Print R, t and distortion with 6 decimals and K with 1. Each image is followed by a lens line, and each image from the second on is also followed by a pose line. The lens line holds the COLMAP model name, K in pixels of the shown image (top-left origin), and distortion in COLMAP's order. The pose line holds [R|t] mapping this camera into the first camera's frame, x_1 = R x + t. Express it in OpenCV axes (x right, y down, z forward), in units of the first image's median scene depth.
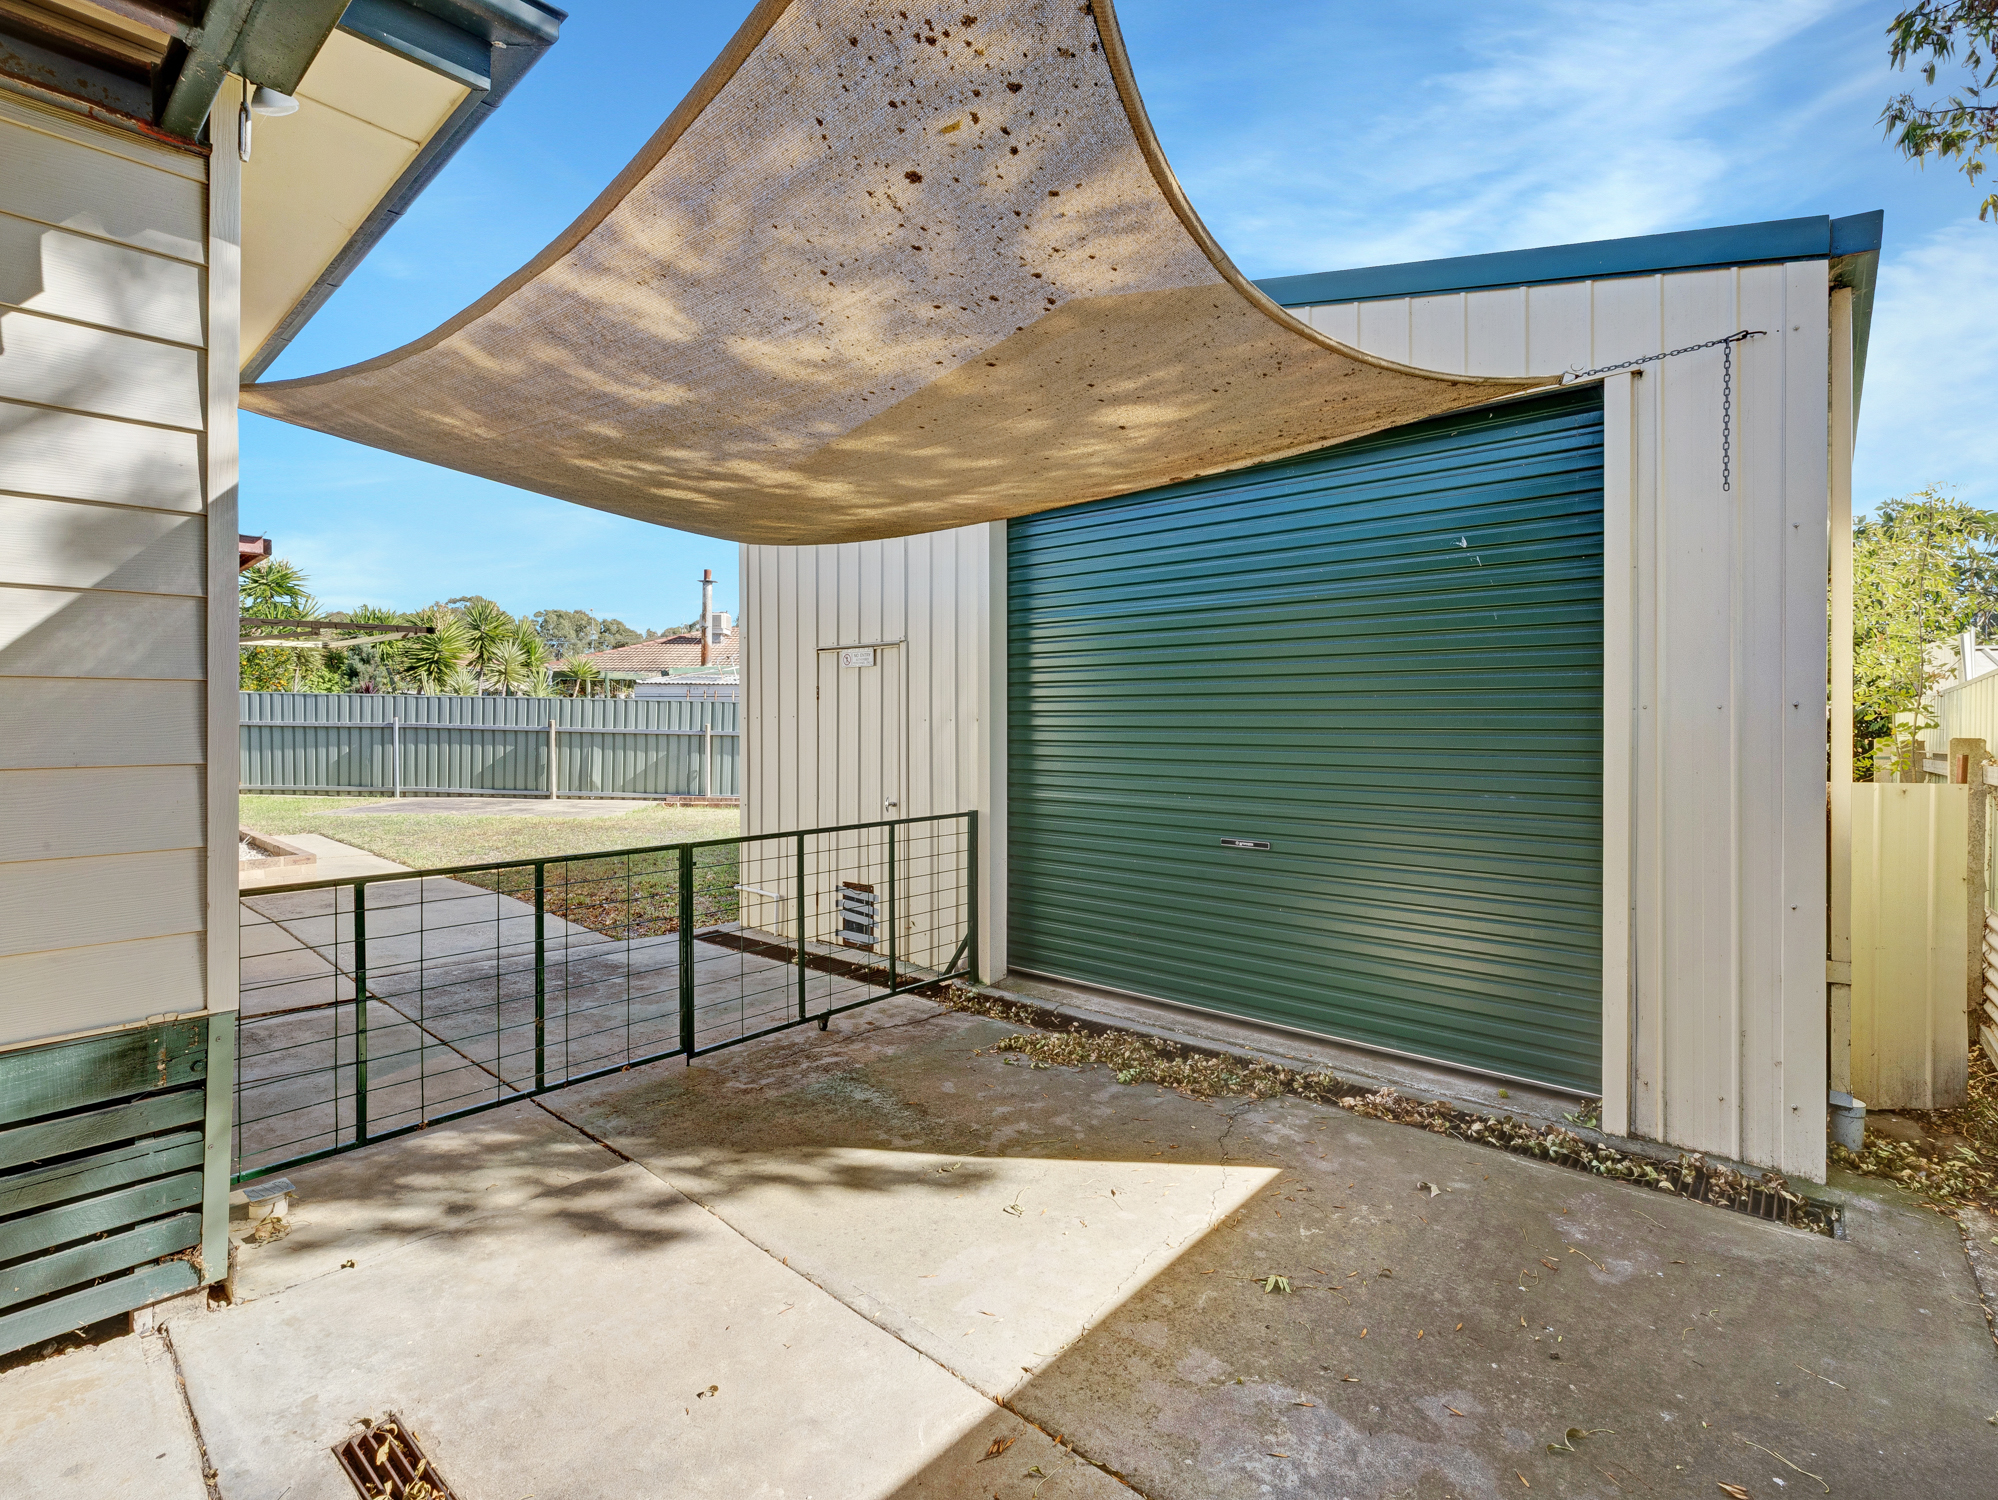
lens RADIAL K [[933.7, 0, 994.2], [0, 933.7, 746.2], [0, 0, 1]] dist [0.002949, 0.000397]
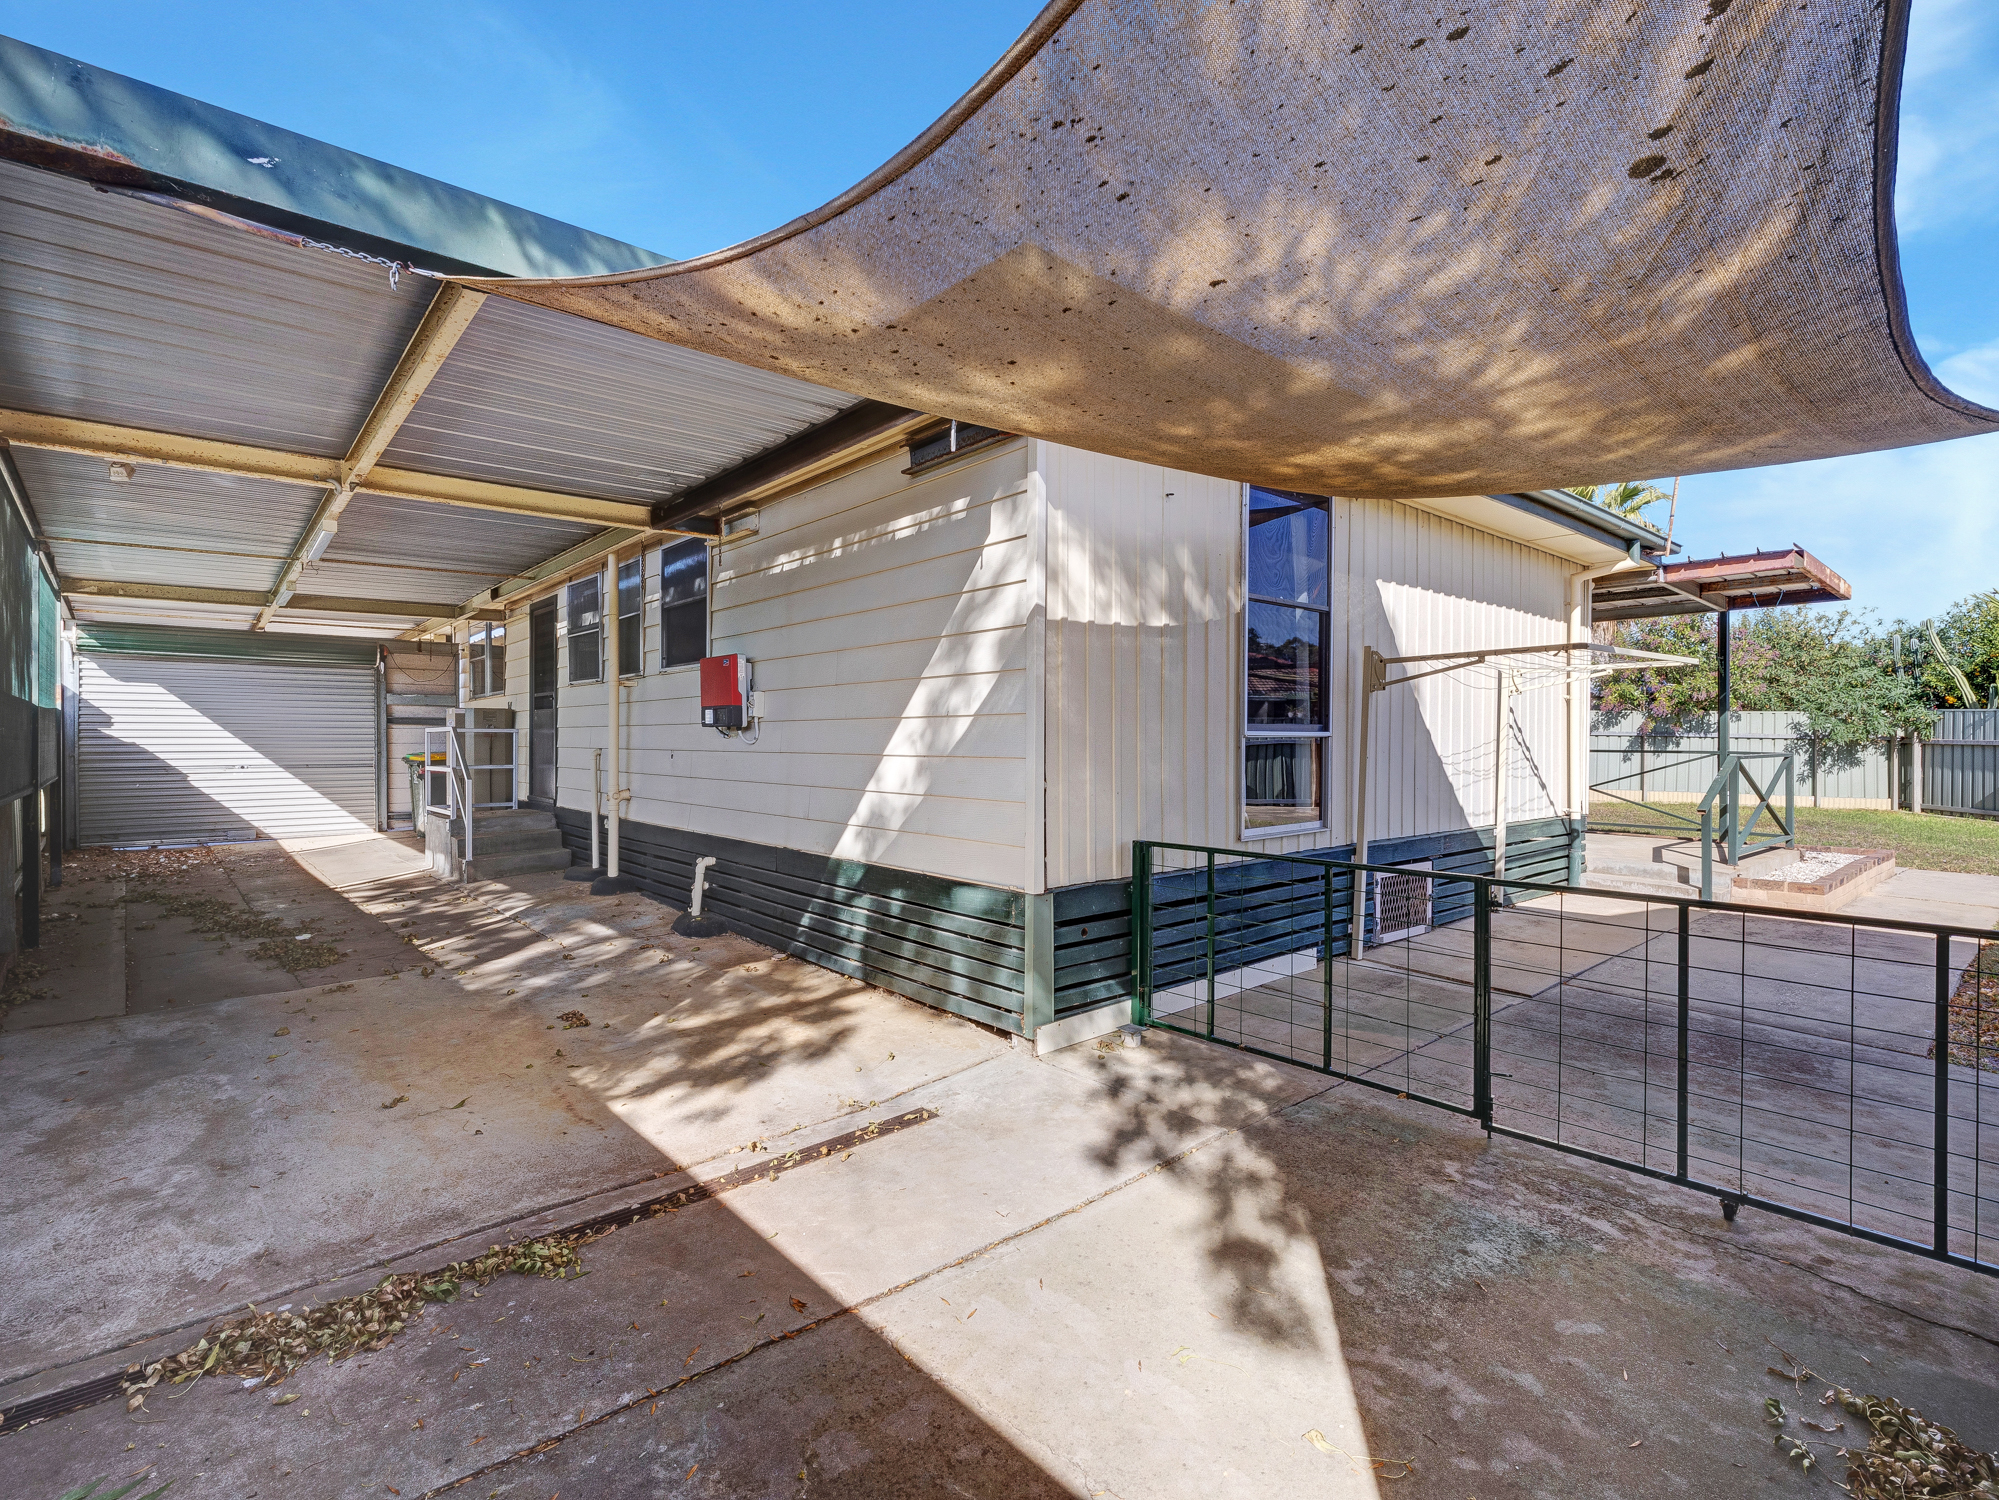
lens RADIAL K [[934.1, 0, 994.7], [0, 934.1, 746.2], [0, 0, 1]] dist [0.002949, 0.000397]
pose [[-0.119348, 0.003114, -0.992848, 0.697706], [-0.027298, 0.999607, 0.006417, -0.007961], [0.992477, 0.027868, -0.119217, 0.795602]]
